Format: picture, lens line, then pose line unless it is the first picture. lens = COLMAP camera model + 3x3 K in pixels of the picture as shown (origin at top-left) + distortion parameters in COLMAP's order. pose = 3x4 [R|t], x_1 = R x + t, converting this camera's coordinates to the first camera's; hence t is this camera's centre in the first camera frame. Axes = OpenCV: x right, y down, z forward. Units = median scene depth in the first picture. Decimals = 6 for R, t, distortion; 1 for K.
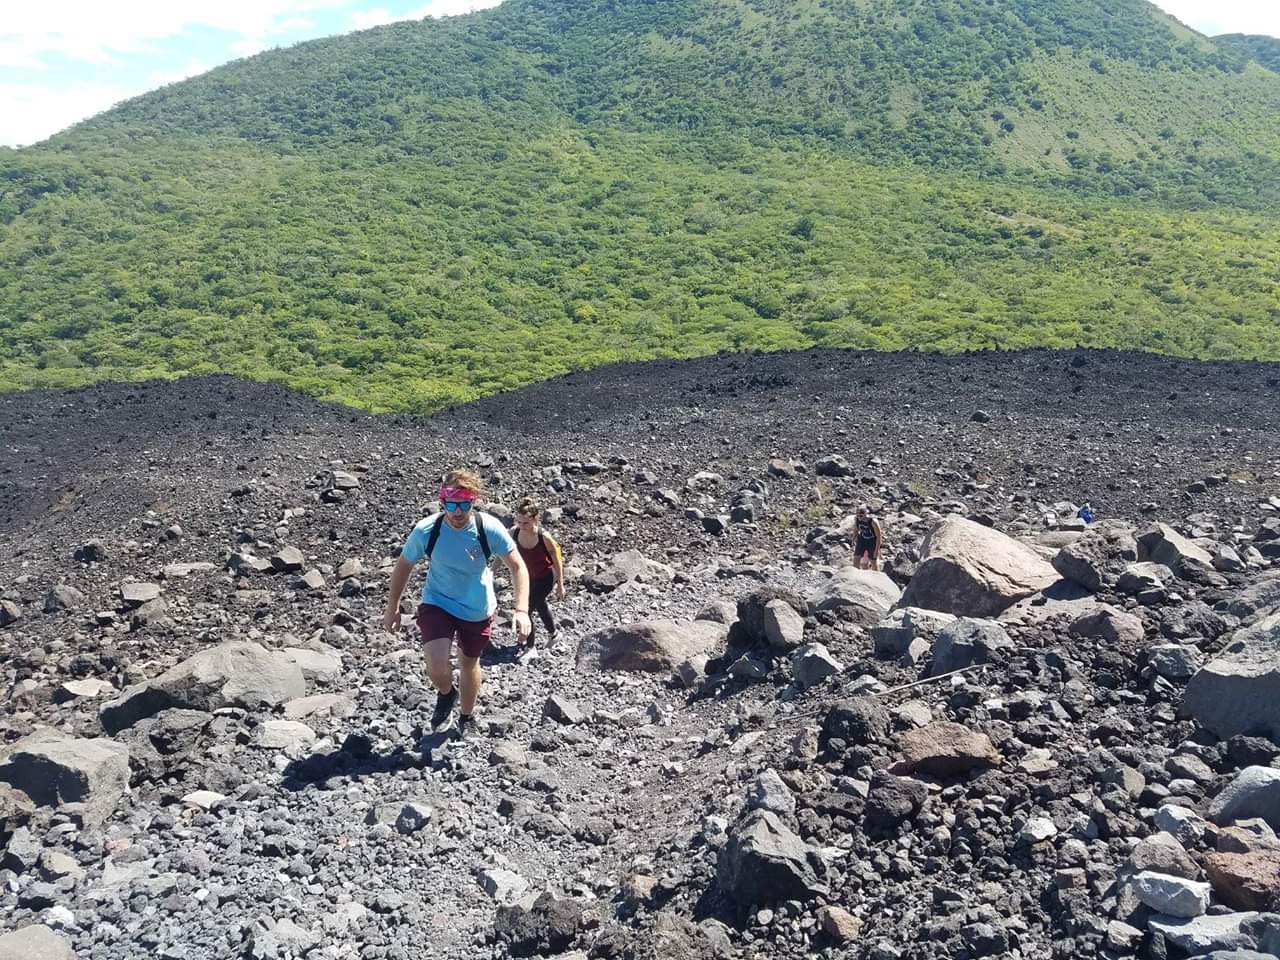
lens RADIAL K [[969.4, 0, 643.9], [0, 969.4, 503.5], [0, 0, 1]] dist [0.188679, -0.330772]
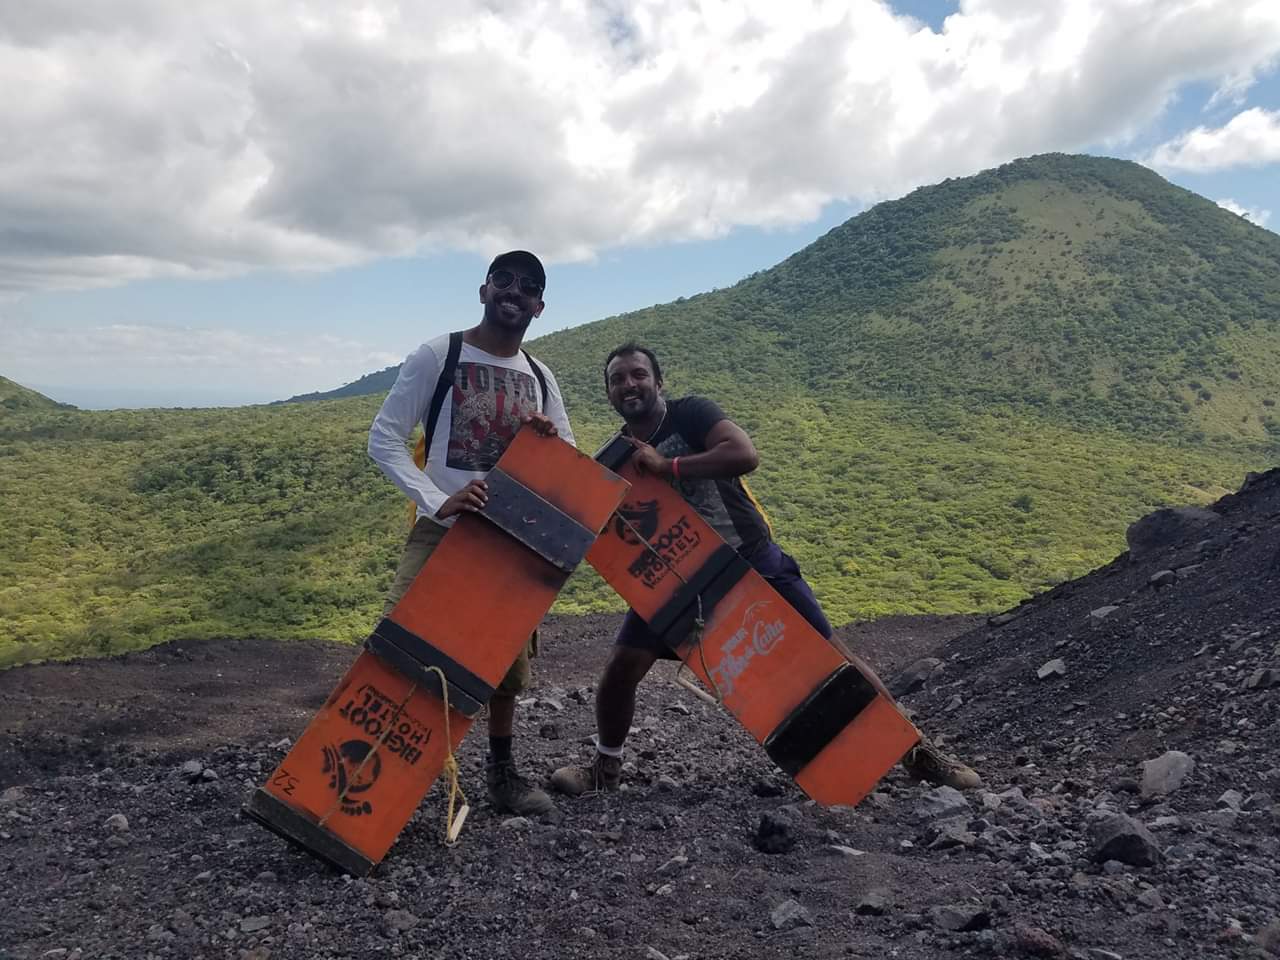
lens RADIAL K [[1009.9, 0, 644.2], [0, 1009.9, 530.2], [0, 0, 1]] dist [0.128797, -0.275679]
pose [[0.984807, 0.034926, -0.170104, -0.093760], [-0.065129, 0.982346, -0.175367, 0.010188], [0.160977, 0.183782, 0.969696, -0.336196]]
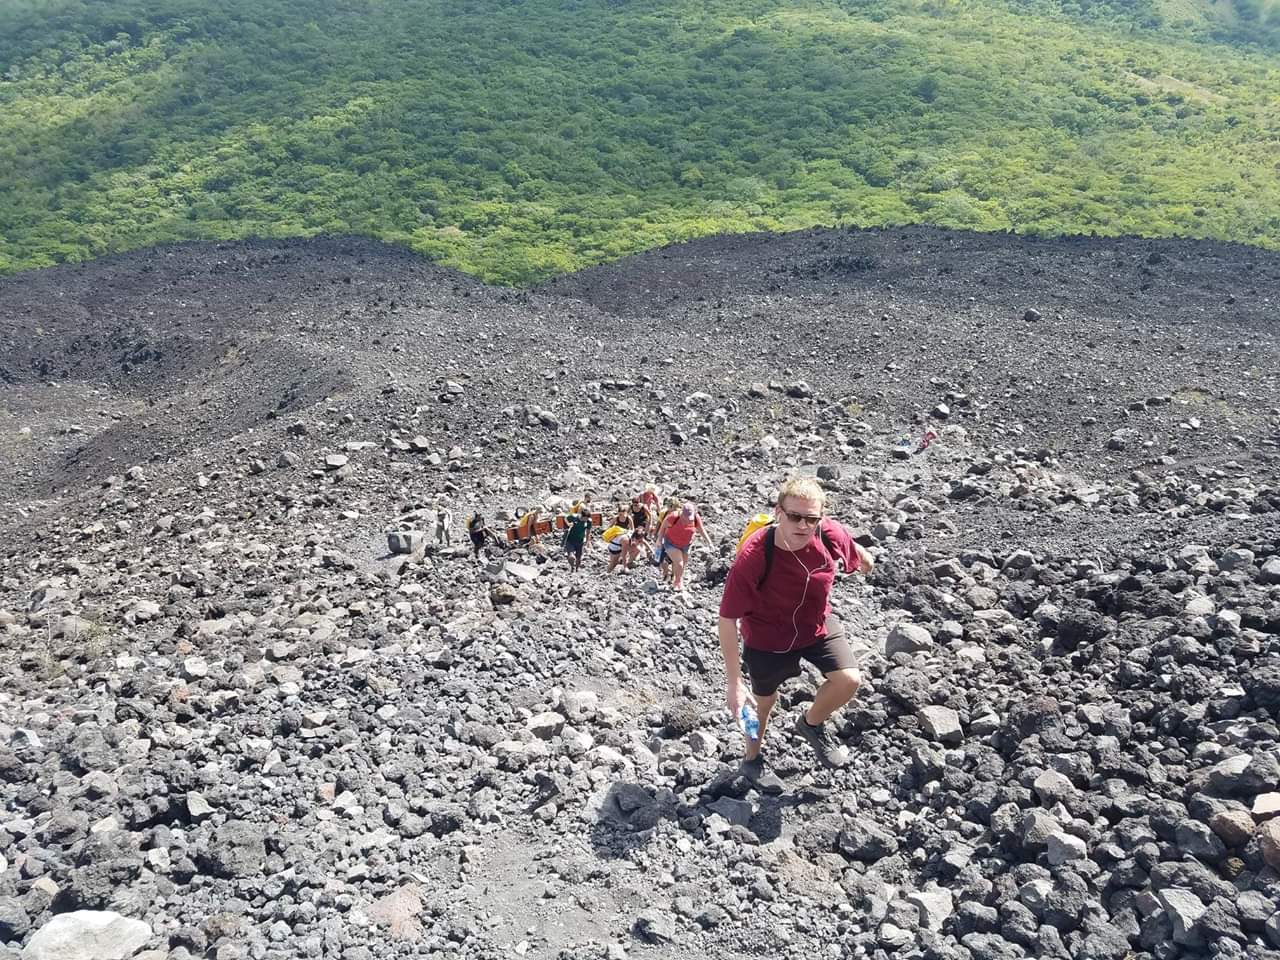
lens RADIAL K [[1009.6, 0, 662.1], [0, 1009.6, 475.1], [0, 0, 1]] dist [0.055203, -0.097635]
pose [[0.993995, 0.058730, -0.092327, 0.021021], [-0.047386, 0.991571, 0.120587, -0.012139], [0.098631, -0.115488, 0.988400, -0.066589]]
